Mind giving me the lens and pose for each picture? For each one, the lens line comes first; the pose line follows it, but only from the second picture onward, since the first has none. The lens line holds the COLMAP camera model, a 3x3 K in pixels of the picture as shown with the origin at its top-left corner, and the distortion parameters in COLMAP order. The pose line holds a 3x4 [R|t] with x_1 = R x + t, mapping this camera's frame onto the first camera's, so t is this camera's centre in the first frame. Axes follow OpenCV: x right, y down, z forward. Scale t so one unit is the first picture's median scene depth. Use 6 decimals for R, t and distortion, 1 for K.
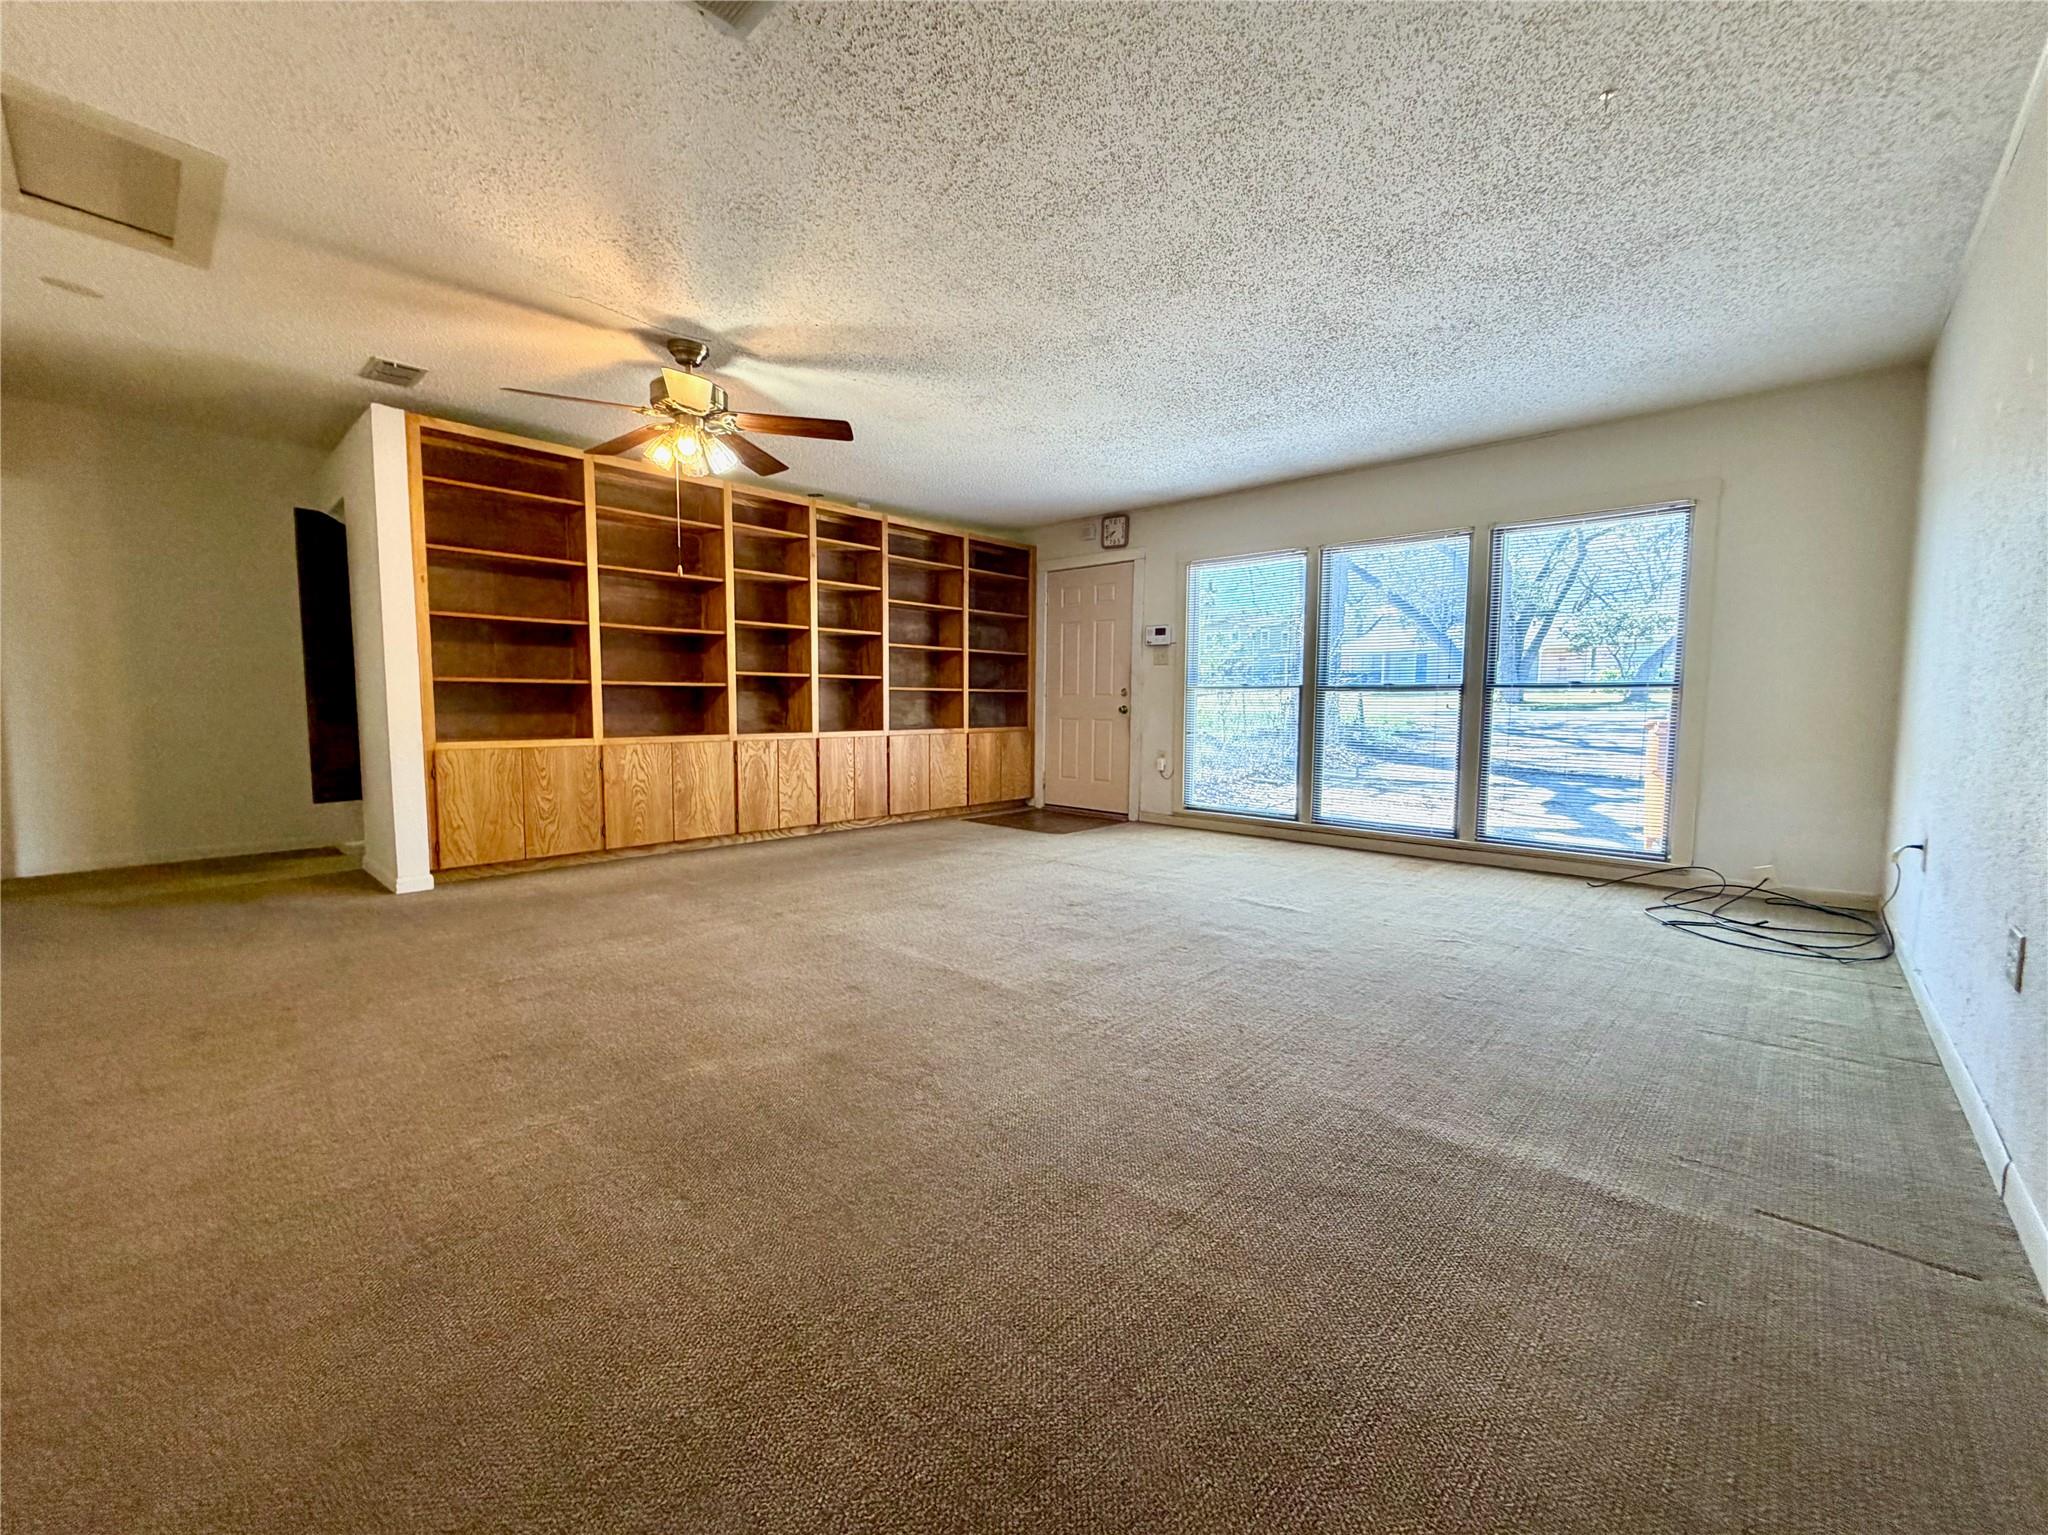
lens RADIAL K [[822.8, 0, 1018.5], [0, 822.8, 768.6], [0, 0, 1]] dist [0.000658, 0.000049]
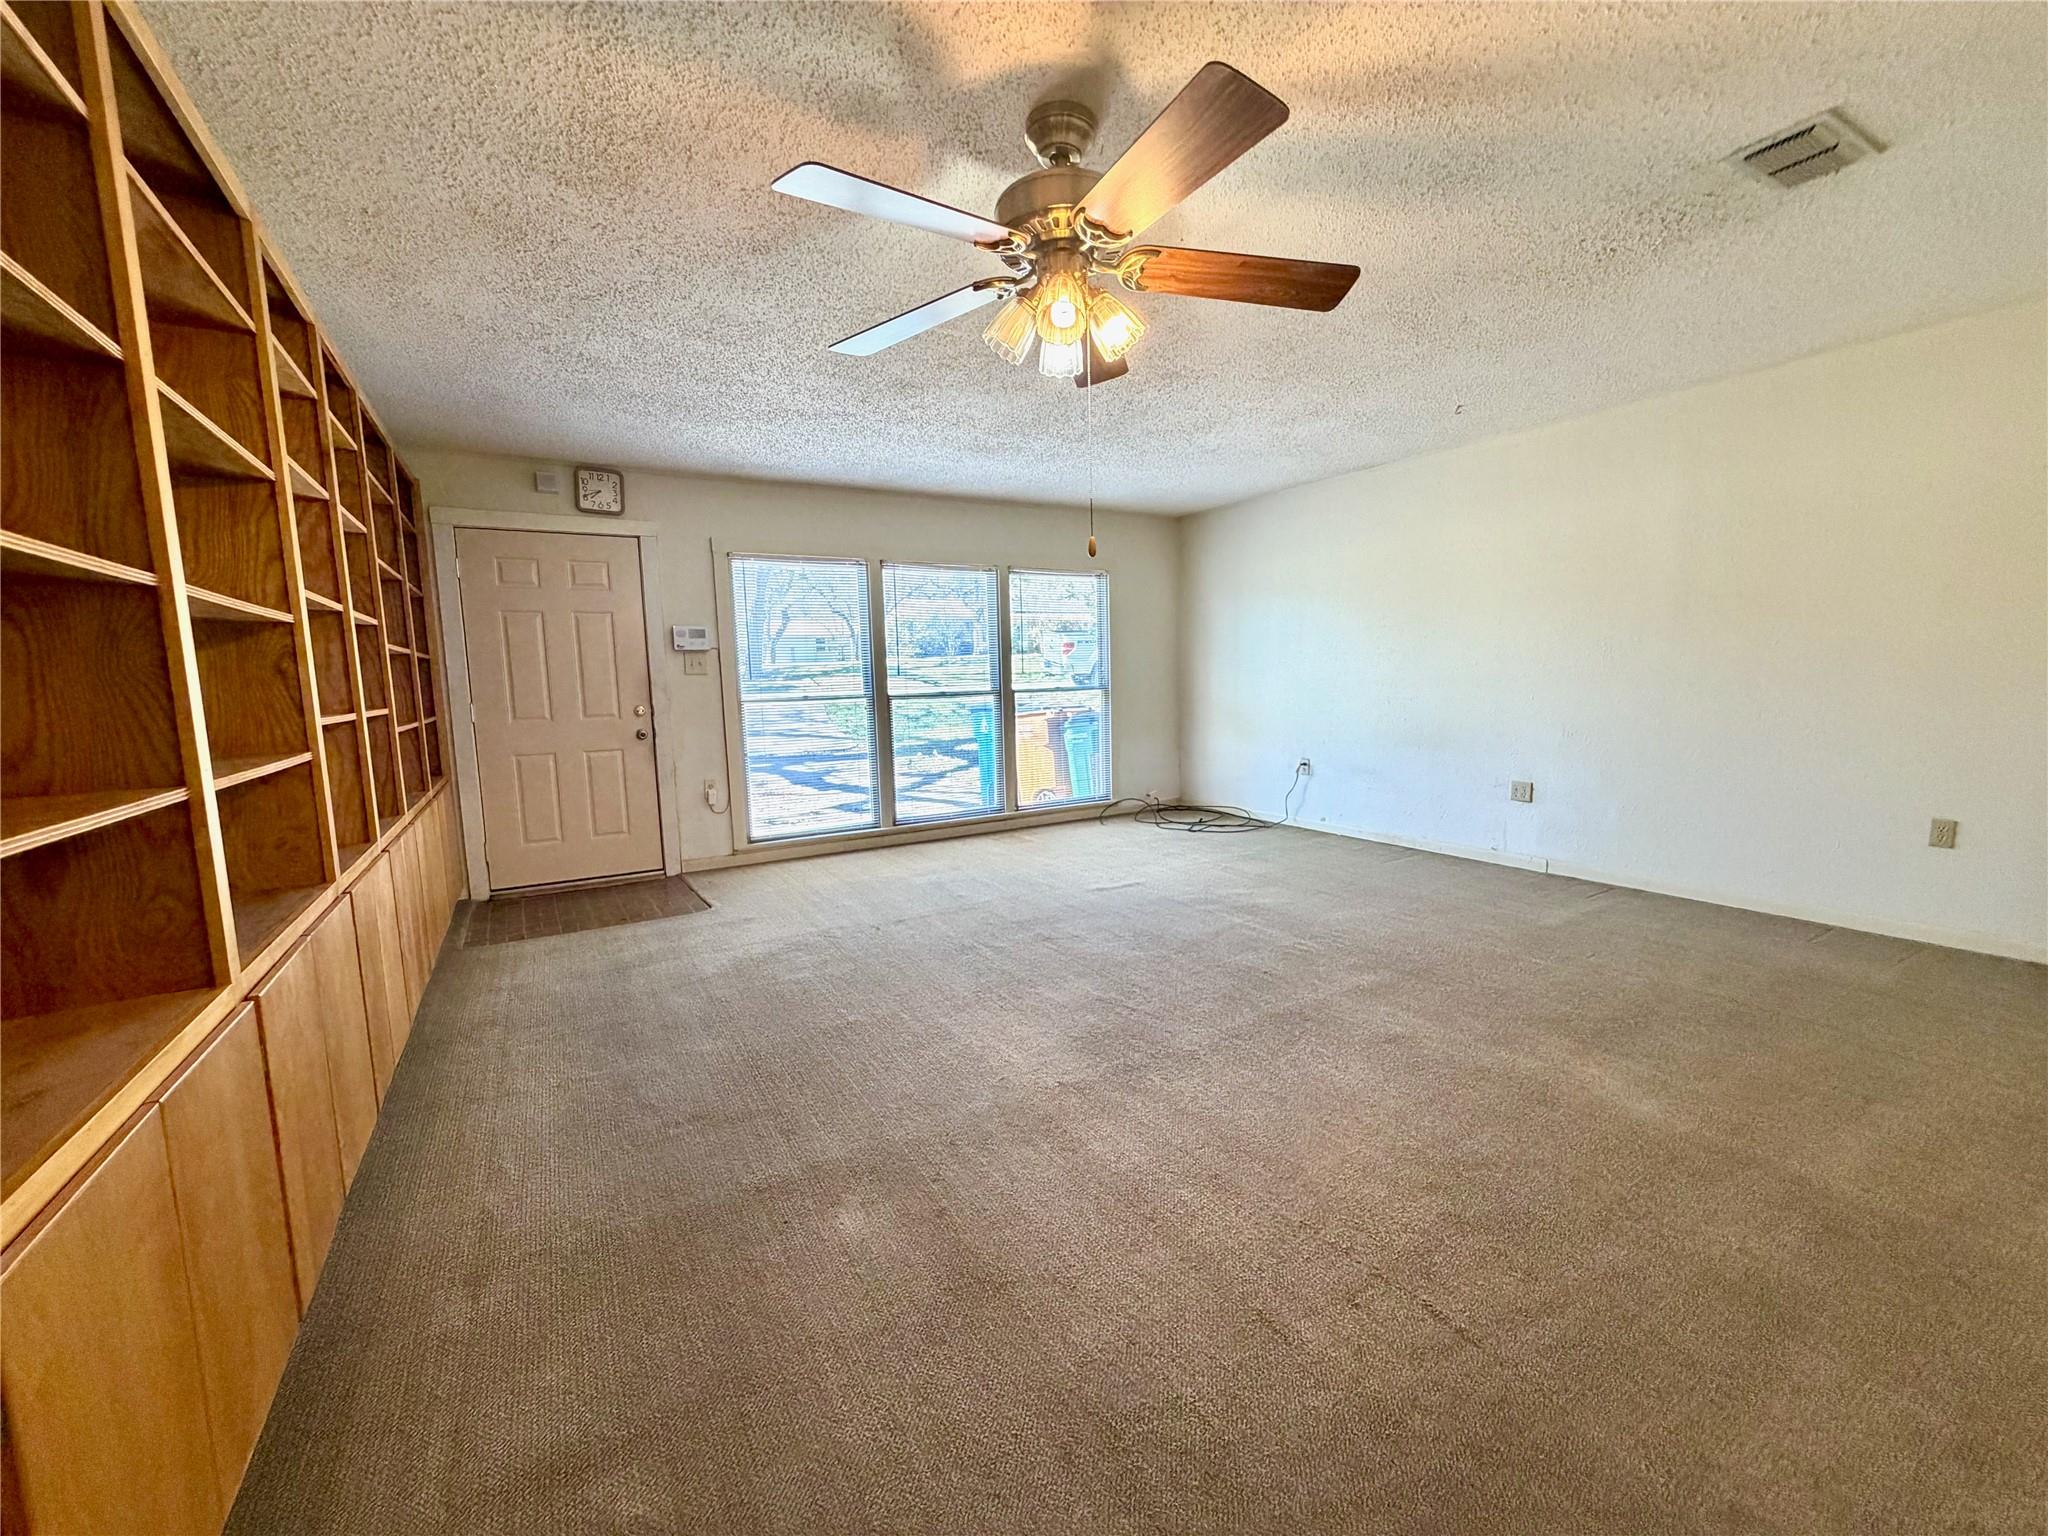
lens RADIAL K [[822.8, 0, 1018.1], [0, 822.8, 769.7], [0, 0, 1]] dist [0.000658, 0.000049]
pose [[0.291721, -0.122649, 0.948608, -0.515015], [0.106023, 0.989780, 0.095367, -0.078839], [-0.950609, 0.072754, 0.301743, 0.469119]]
